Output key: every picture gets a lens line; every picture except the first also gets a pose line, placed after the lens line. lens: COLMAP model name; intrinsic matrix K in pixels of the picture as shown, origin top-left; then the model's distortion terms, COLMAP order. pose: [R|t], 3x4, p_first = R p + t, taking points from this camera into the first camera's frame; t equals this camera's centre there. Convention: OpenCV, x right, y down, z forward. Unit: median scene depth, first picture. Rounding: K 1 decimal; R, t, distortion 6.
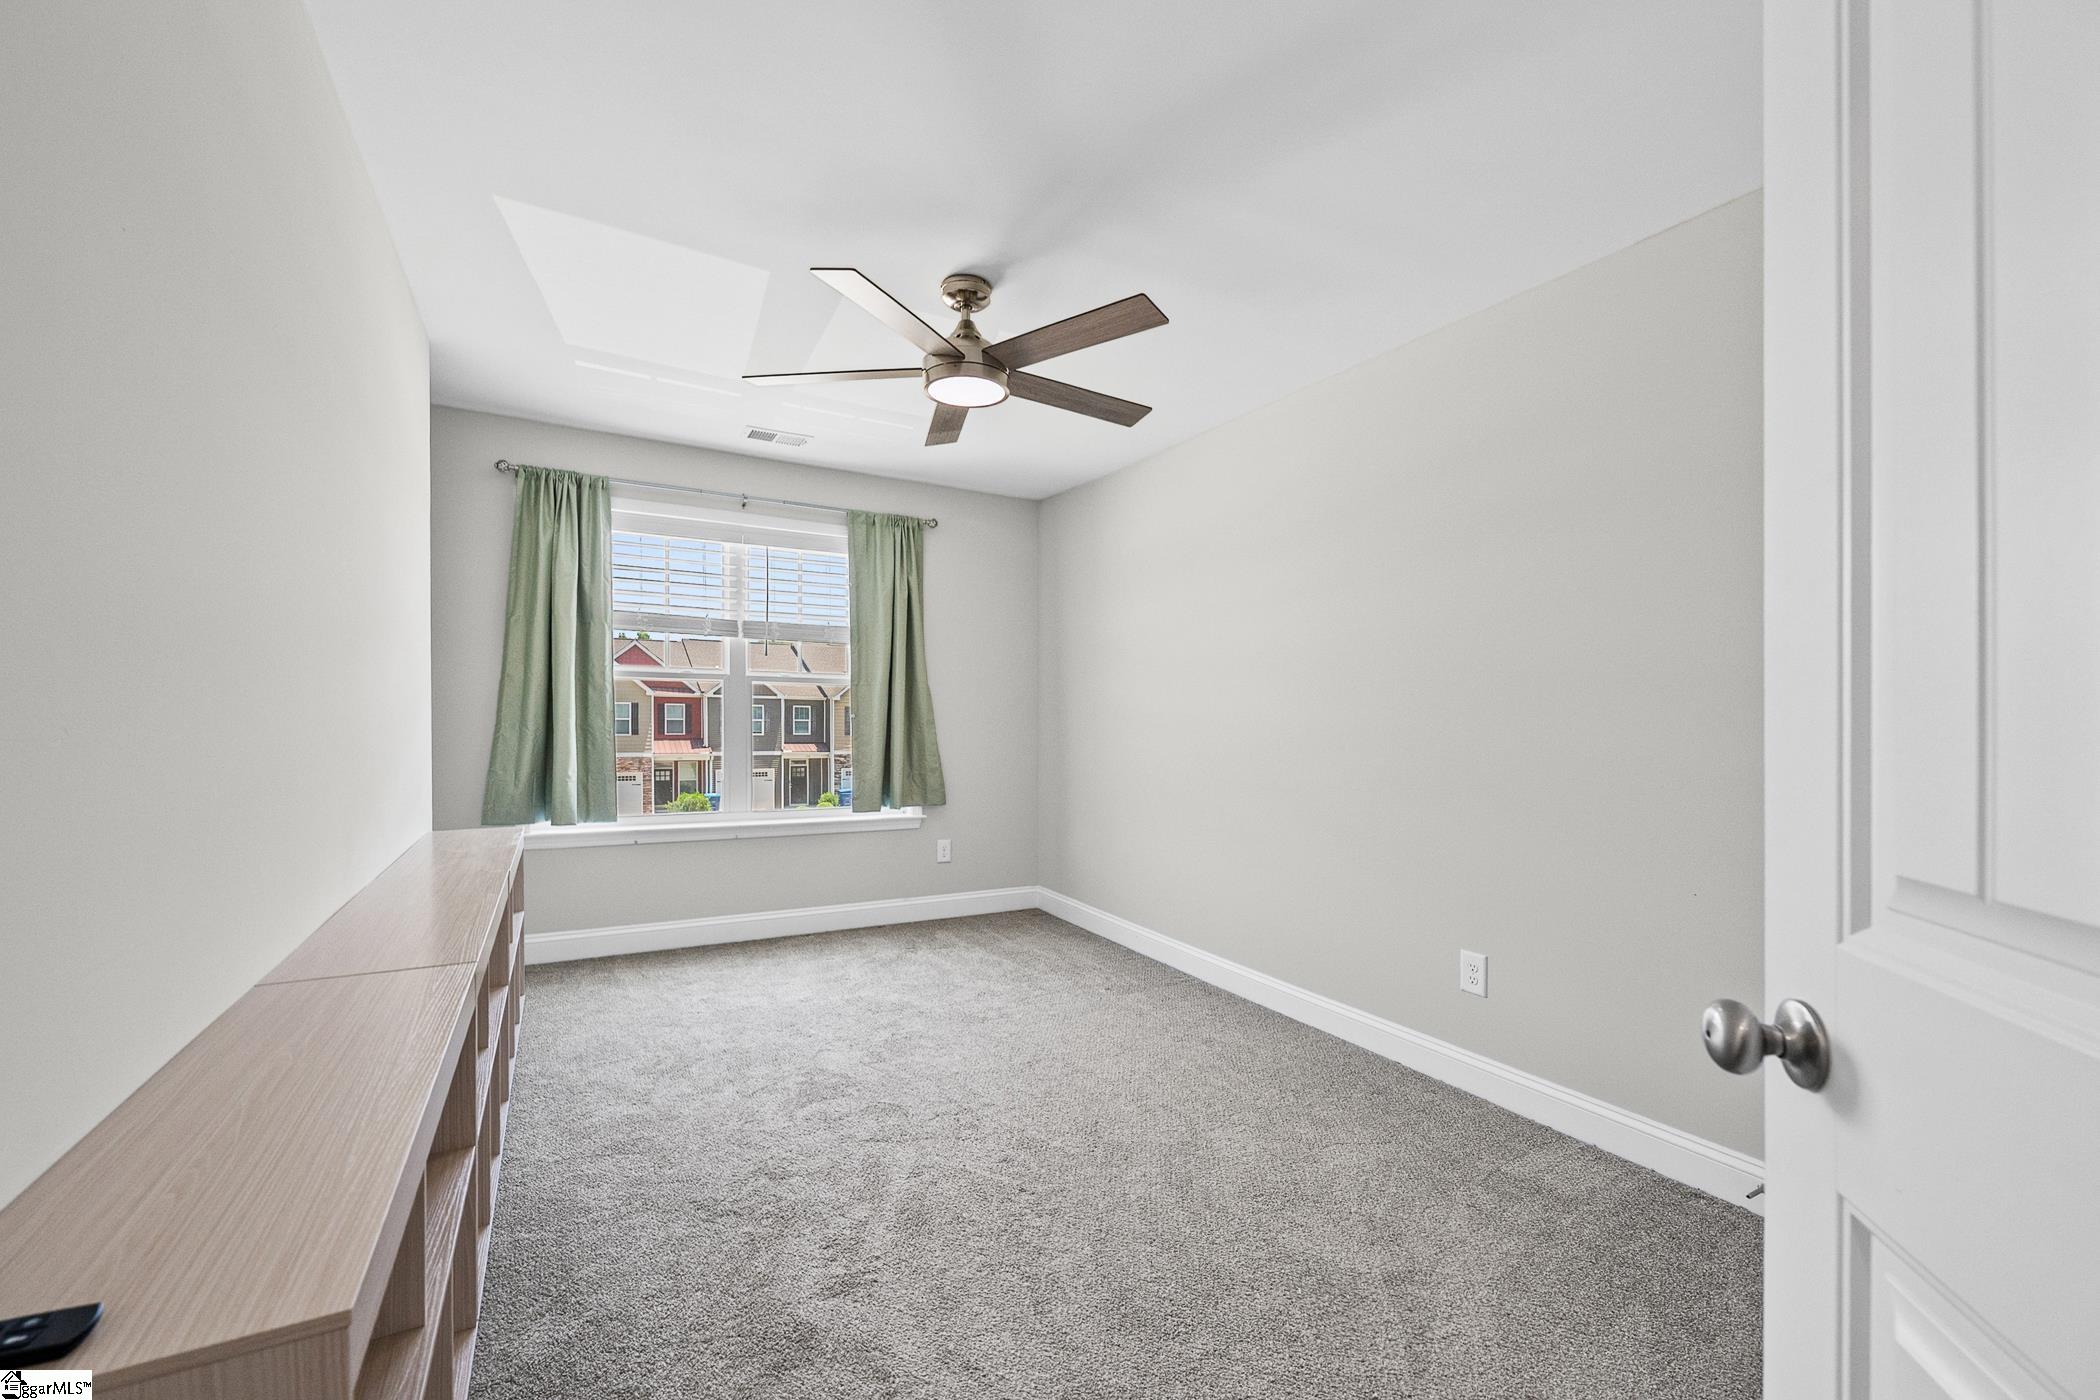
lens RADIAL K [[837.3, 0, 1016.7], [0, 837.3, 713.3], [0, 0, 1]] dist [0.001171, -0.000269]
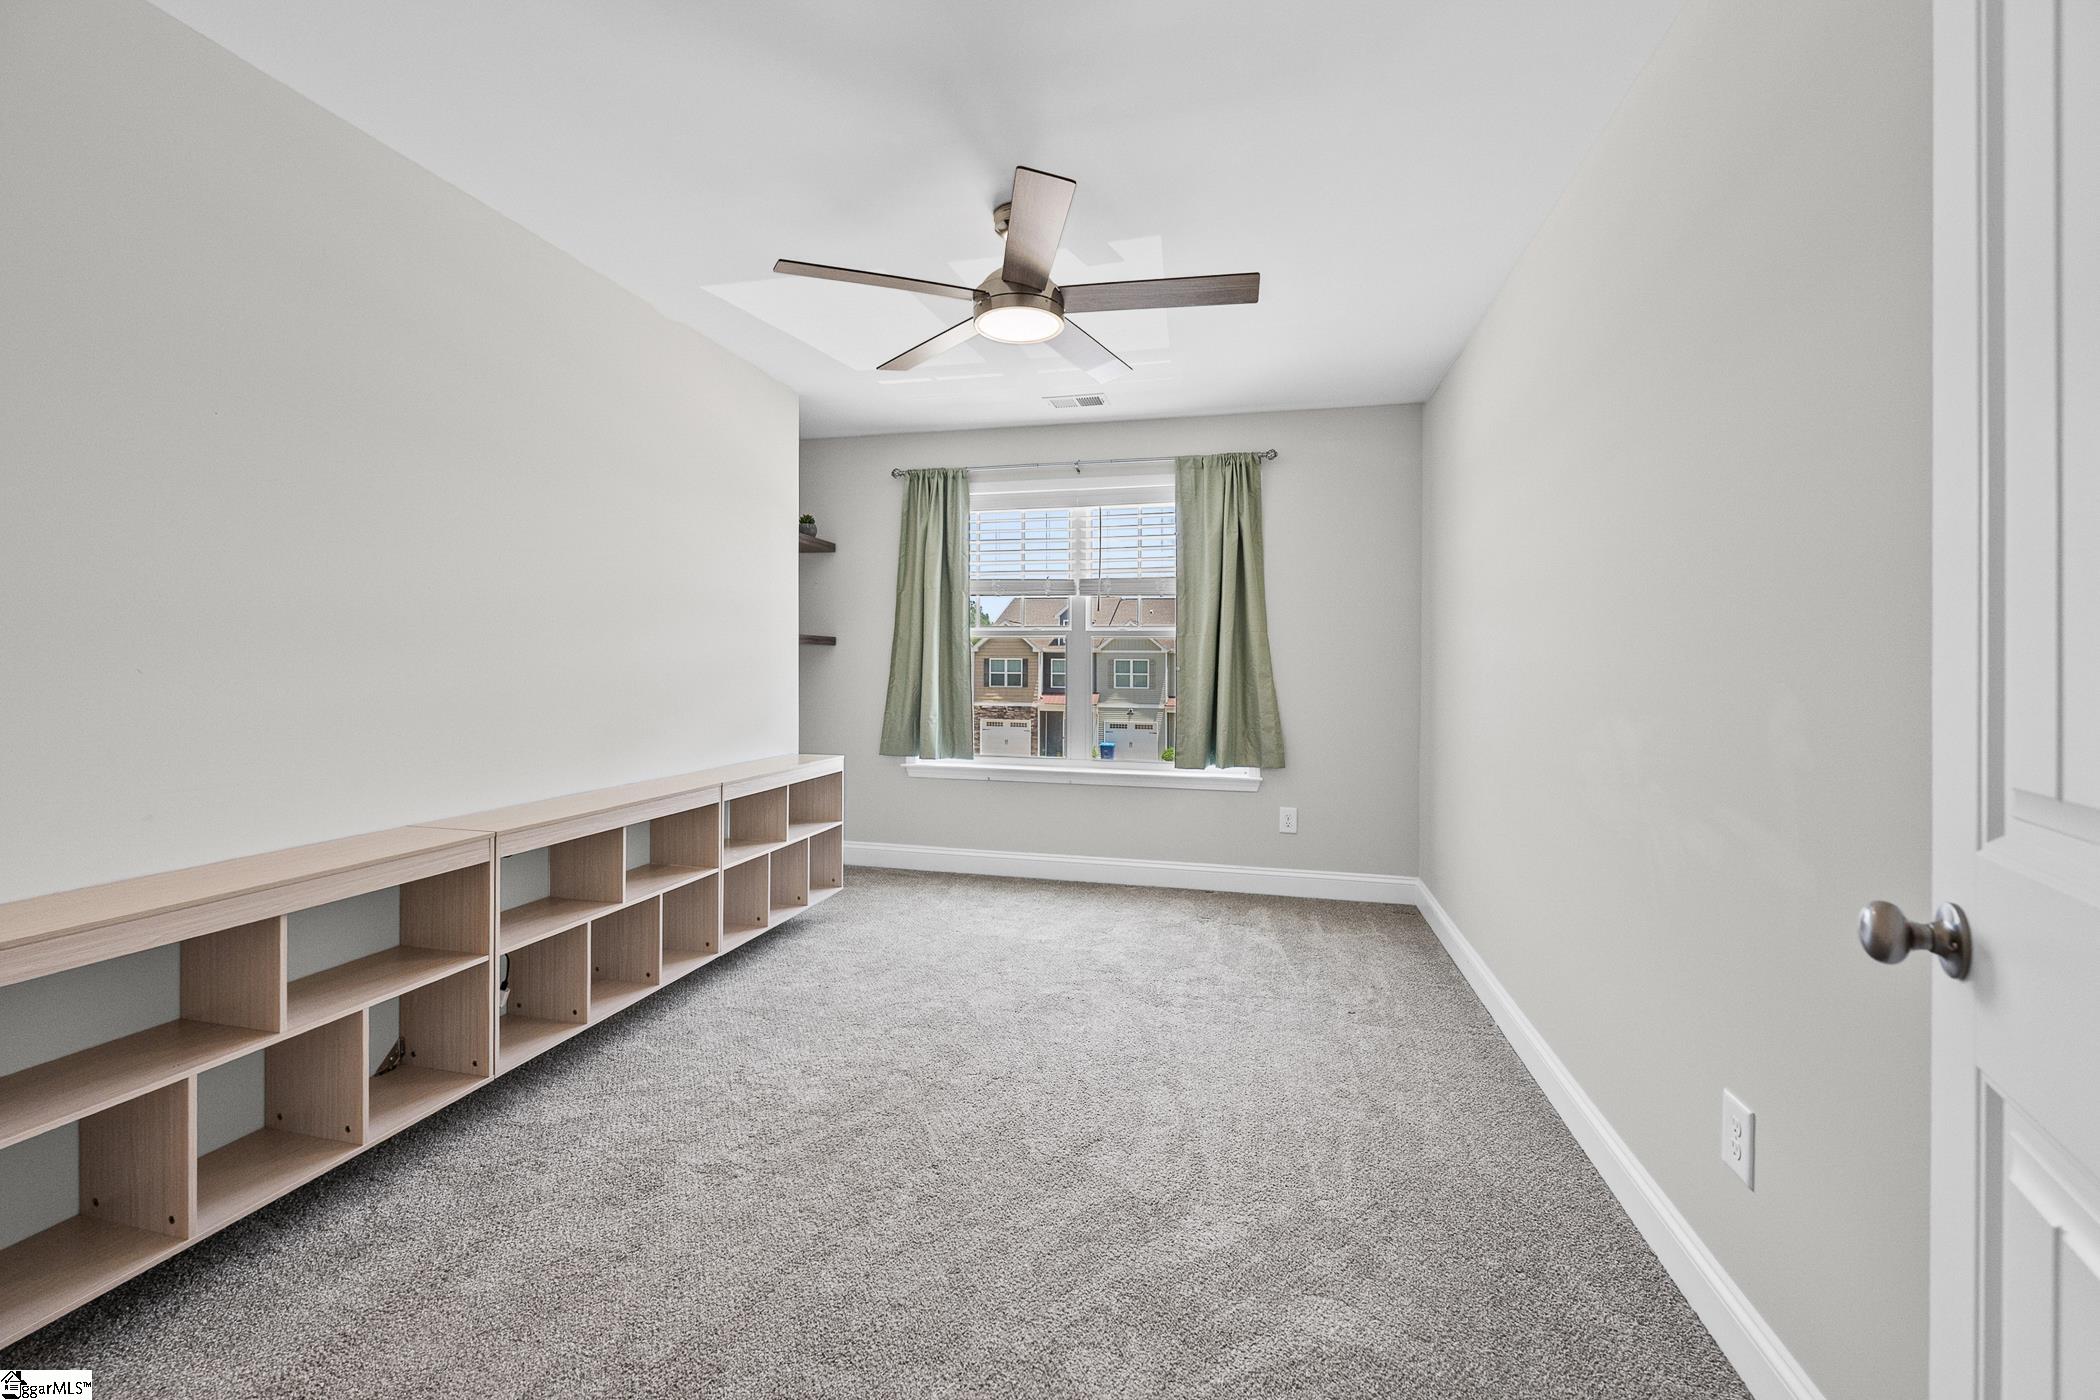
lens RADIAL K [[837.3, 0, 1051.2], [0, 837.3, 669.5], [0, 0, 1]] dist [0.001171, -0.000269]
pose [[0.739631, -0.006034, -0.672985, 0.377962], [0.004709, 0.999982, -0.003791, 0.007642], [0.672996, -0.000365, 0.739646, 0.199944]]
